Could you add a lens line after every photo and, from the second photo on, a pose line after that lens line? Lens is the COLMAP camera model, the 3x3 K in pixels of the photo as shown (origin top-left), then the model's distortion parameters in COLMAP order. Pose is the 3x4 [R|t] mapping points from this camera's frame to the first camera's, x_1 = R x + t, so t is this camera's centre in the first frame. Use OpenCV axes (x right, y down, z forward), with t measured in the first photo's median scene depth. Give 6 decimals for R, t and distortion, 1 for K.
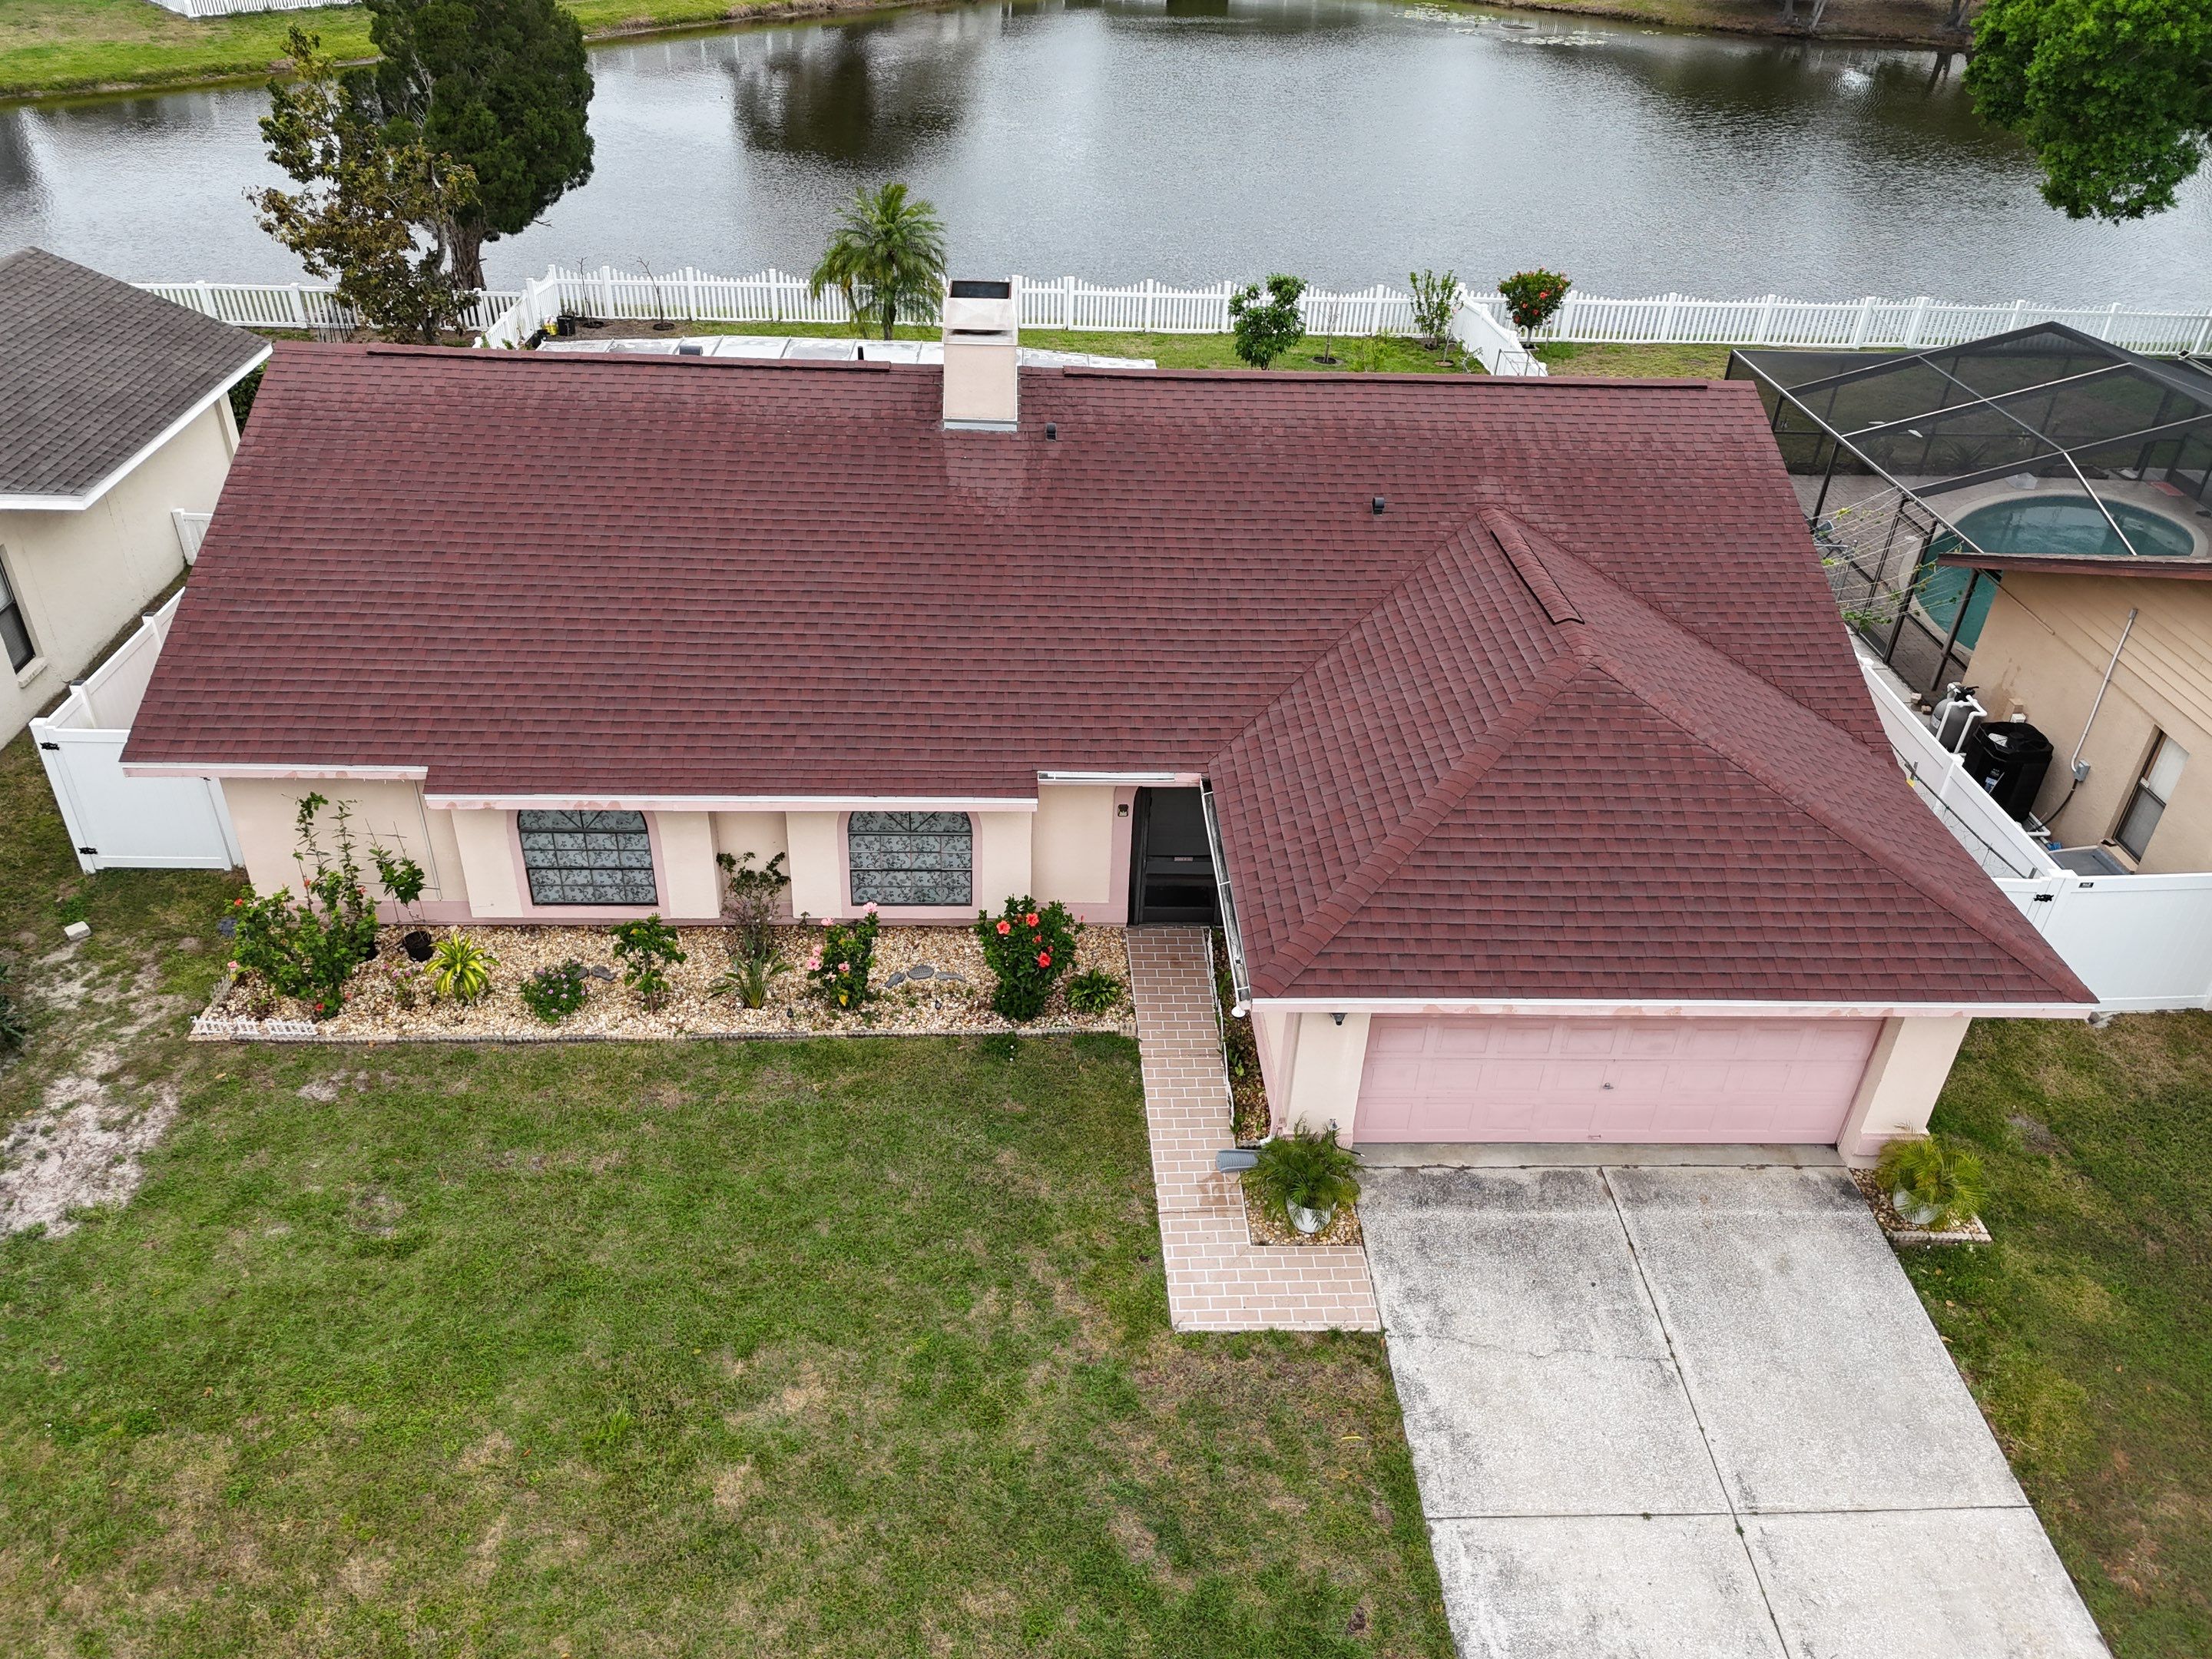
lens RADIAL K [[1632.4, 0, 1114.2], [0, 1632.4, 825.0], [0, 0, 1]] dist [0.059187, -0.041366]
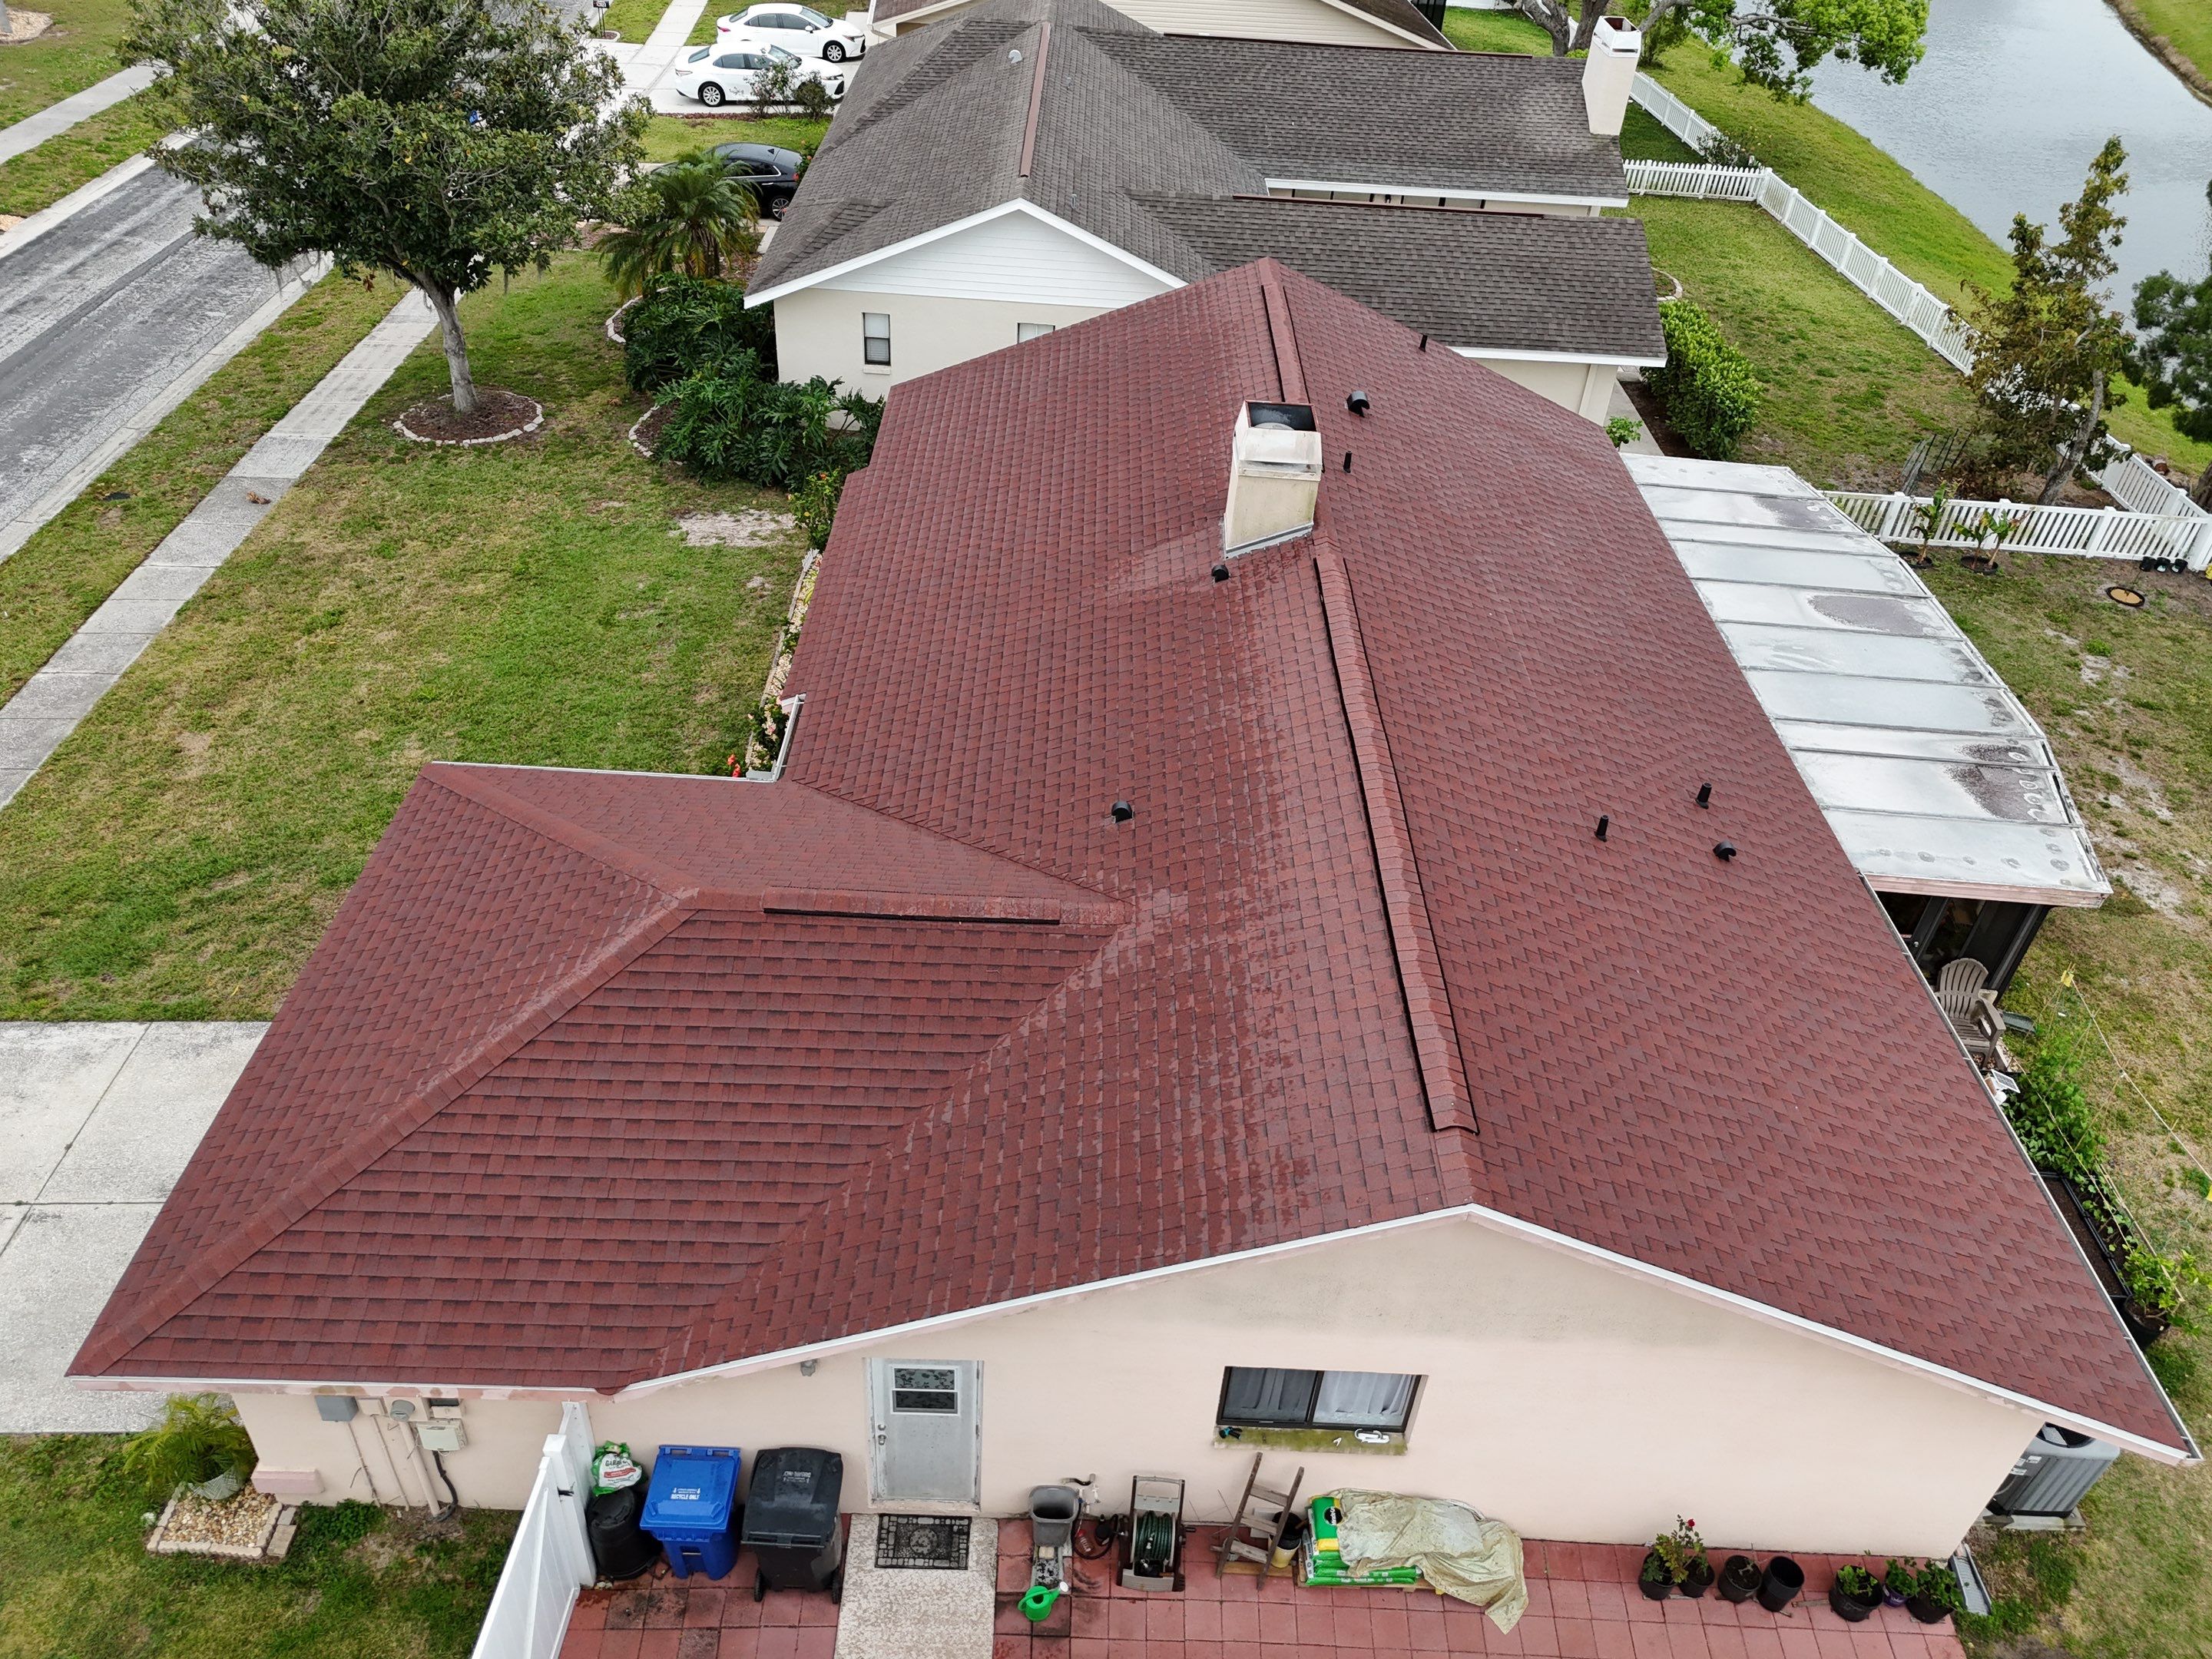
lens RADIAL K [[1632.4, 0, 1113.2], [0, 1632.4, 827.8], [0, 0, 1]] dist [0.059187, -0.041366]
pose [[-0.052028, 0.570439, -0.819691, 0.941502], [-0.599533, 0.638587, 0.482459, -0.660314], [0.798657, 0.516533, 0.308773, 0.892012]]
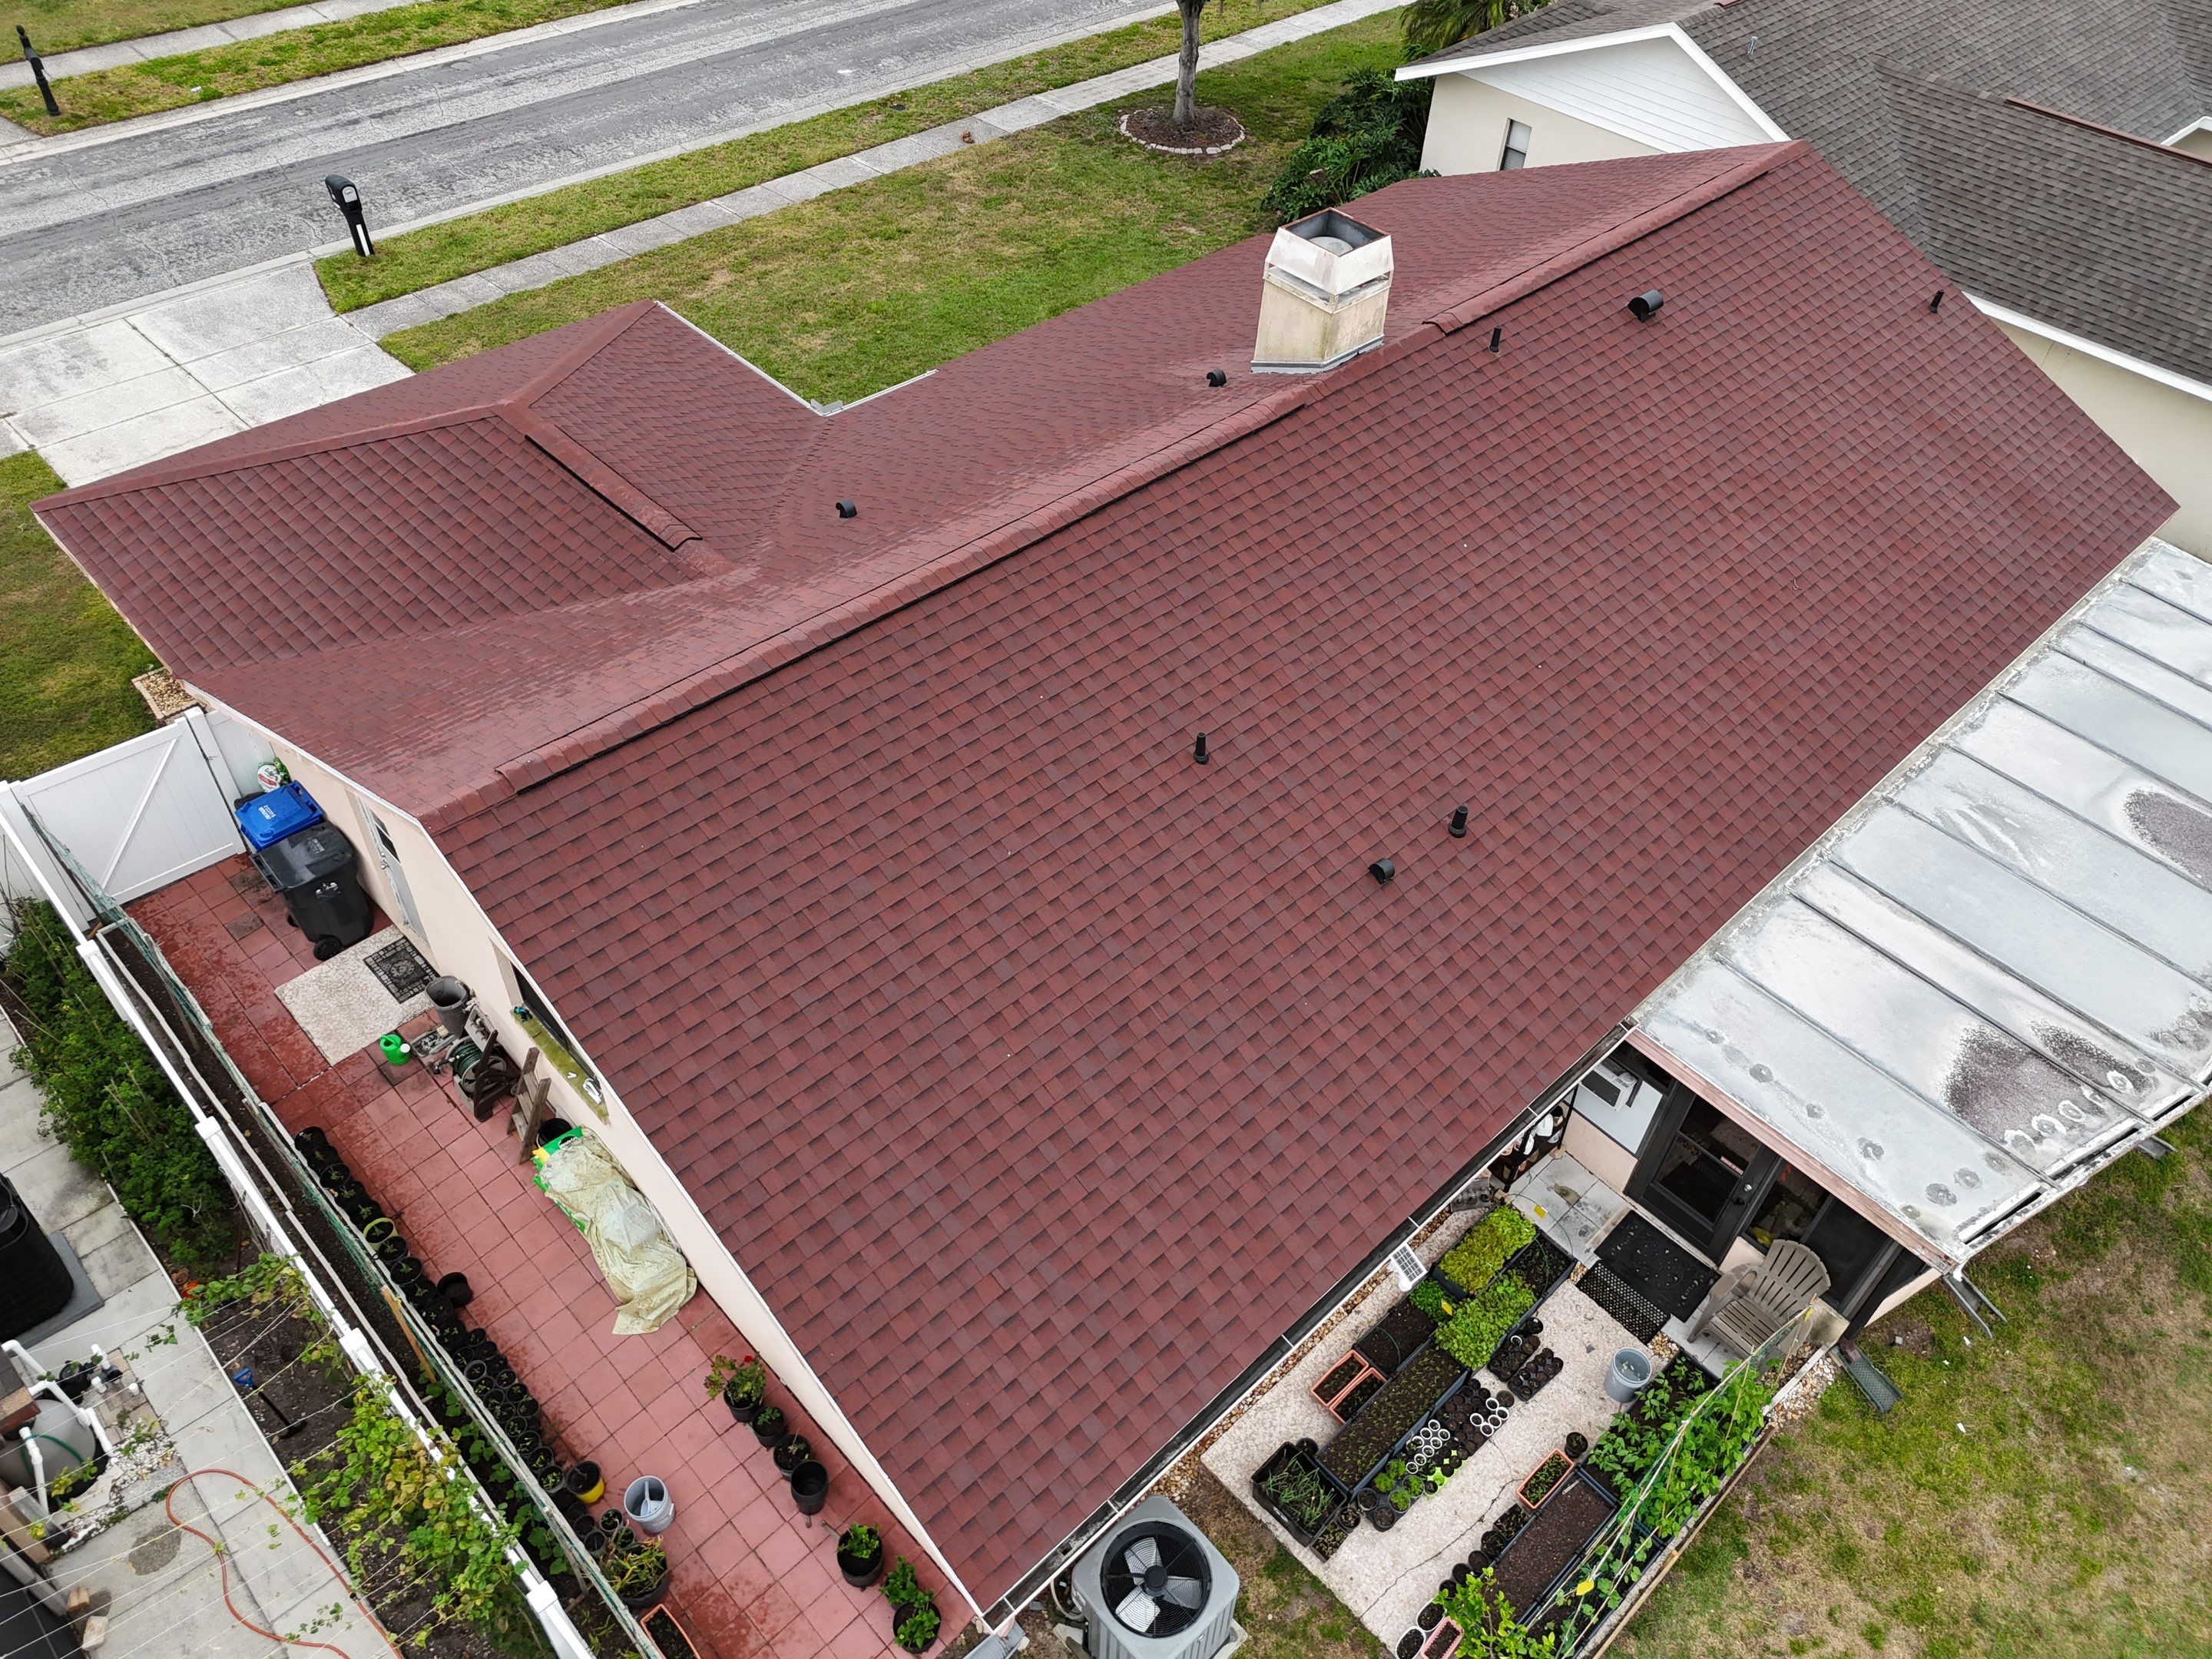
lens RADIAL K [[1632.4, 0, 1110.4], [0, 1632.4, 824.3], [0, 0, 1]] dist [0.059187, -0.041366]
pose [[-0.755135, 0.400733, -0.518830, 0.629102], [-0.421037, 0.310164, 0.852365, -1.027800], [0.502493, 0.862097, -0.065493, 1.462374]]
